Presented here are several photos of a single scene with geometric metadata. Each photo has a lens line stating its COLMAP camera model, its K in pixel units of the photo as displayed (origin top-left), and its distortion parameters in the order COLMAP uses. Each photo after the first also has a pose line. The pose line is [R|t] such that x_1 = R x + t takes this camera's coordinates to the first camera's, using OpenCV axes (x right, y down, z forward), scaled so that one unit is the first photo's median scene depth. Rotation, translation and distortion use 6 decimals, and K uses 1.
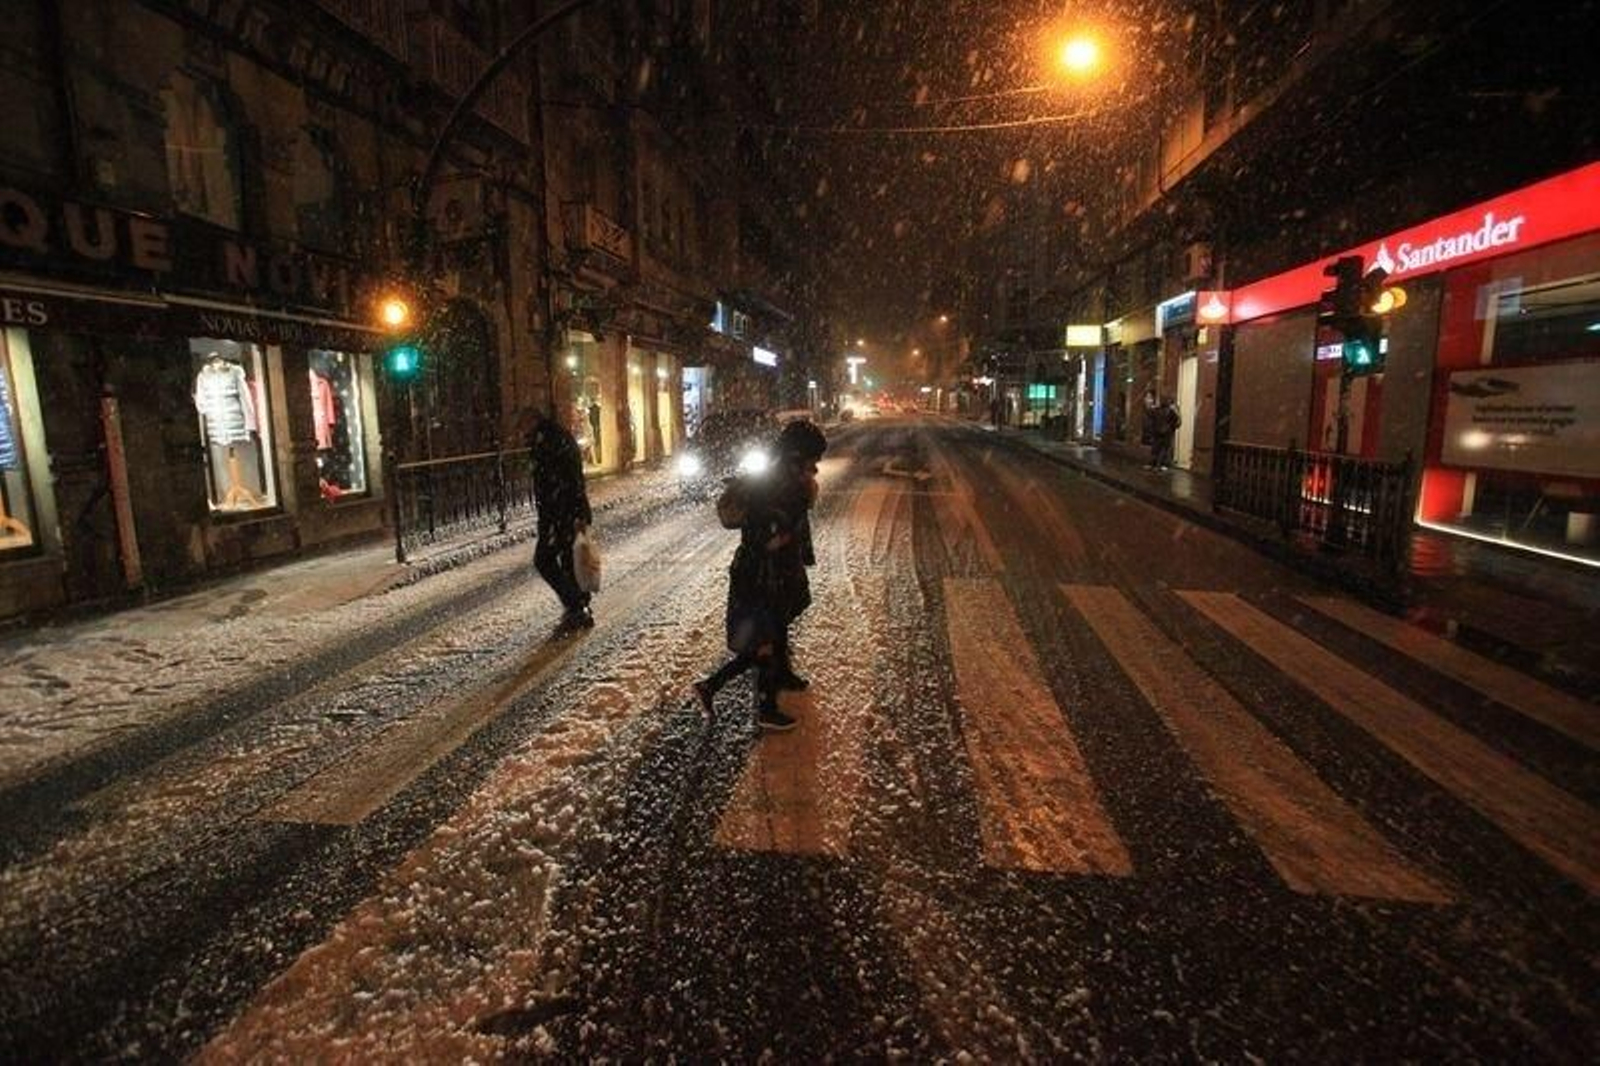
lens RADIAL K [[759.8, 0, 800.0], [0, 759.8, 533.0], [0, 0, 1]] dist [-0.056593, 0.022459]
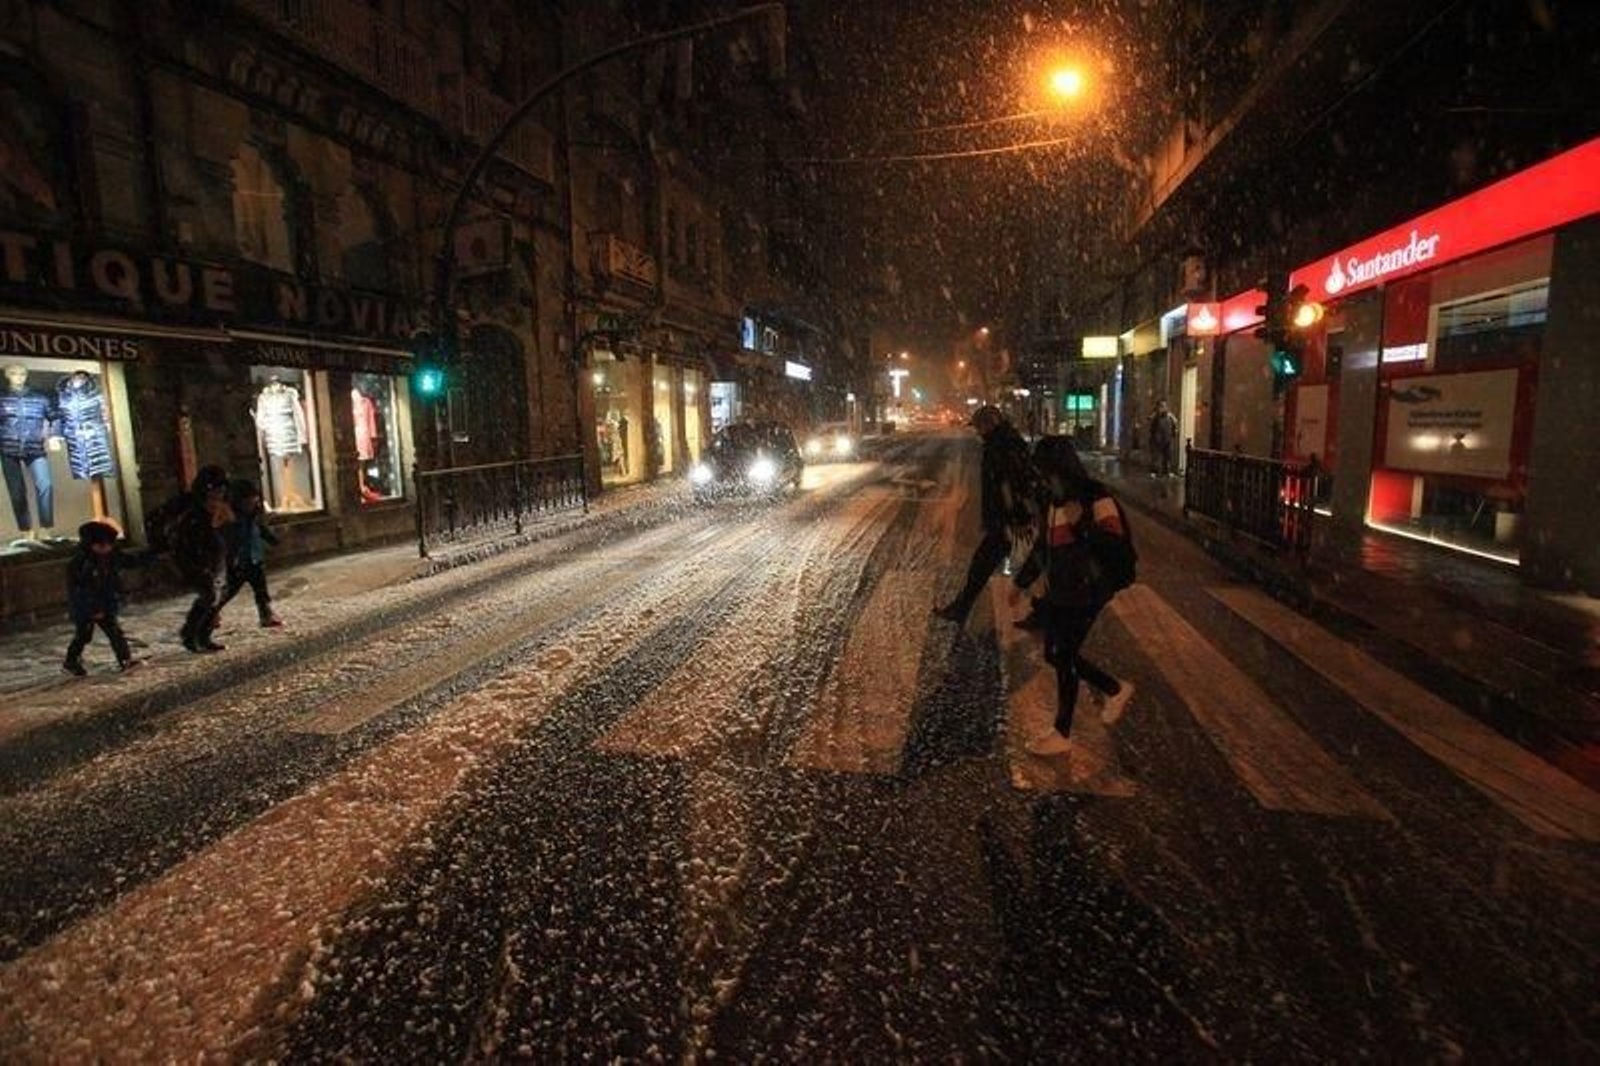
lens RADIAL K [[759.8, 0, 800.0], [0, 759.8, 533.0], [0, 0, 1]] dist [-0.056593, 0.022459]
pose [[0.997692, 0.000983, -0.067889, 0.129652], [-0.002092, 0.999866, -0.016266, 0.020890], [0.067864, 0.016371, 0.997560, -0.117637]]
